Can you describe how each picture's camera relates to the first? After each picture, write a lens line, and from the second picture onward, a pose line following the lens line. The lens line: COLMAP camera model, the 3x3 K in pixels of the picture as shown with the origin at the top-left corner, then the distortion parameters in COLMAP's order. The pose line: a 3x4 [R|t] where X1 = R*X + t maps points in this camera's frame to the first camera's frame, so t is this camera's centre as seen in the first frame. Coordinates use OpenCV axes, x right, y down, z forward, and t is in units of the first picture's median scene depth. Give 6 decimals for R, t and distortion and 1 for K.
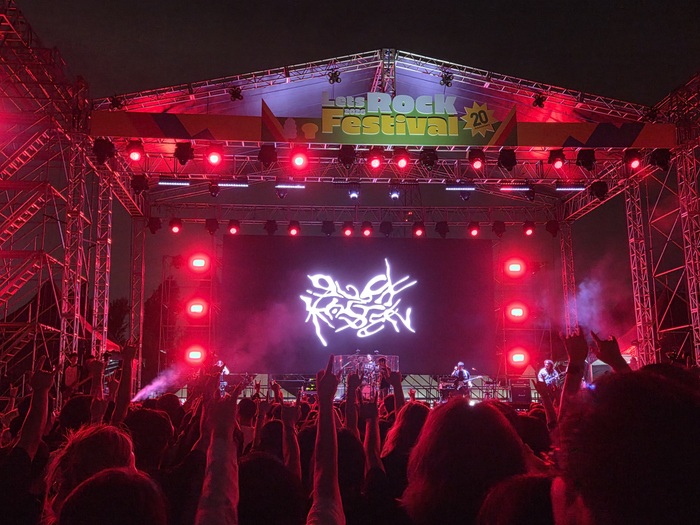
lens RADIAL K [[836.0, 0, 355.2], [0, 836.0, 241.9], [0, 0, 1]] dist [0.075660, 0.000000]
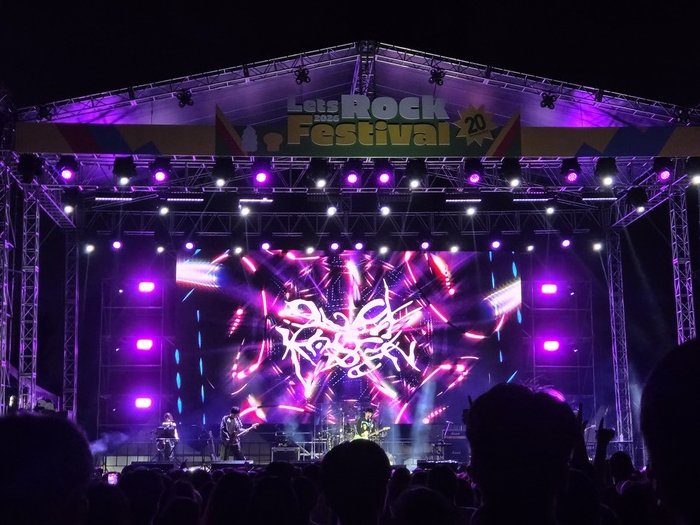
lens RADIAL K [[1203.2, 0, 351.4], [0, 1203.2, 264.6], [0, 0, 1]] dist [0.078090, 0.000000]
pose [[0.999750, -0.007833, -0.020952, 0.047501], [0.008474, 0.999492, 0.030710, -0.044065], [0.020701, -0.030879, 0.999309, -0.206553]]
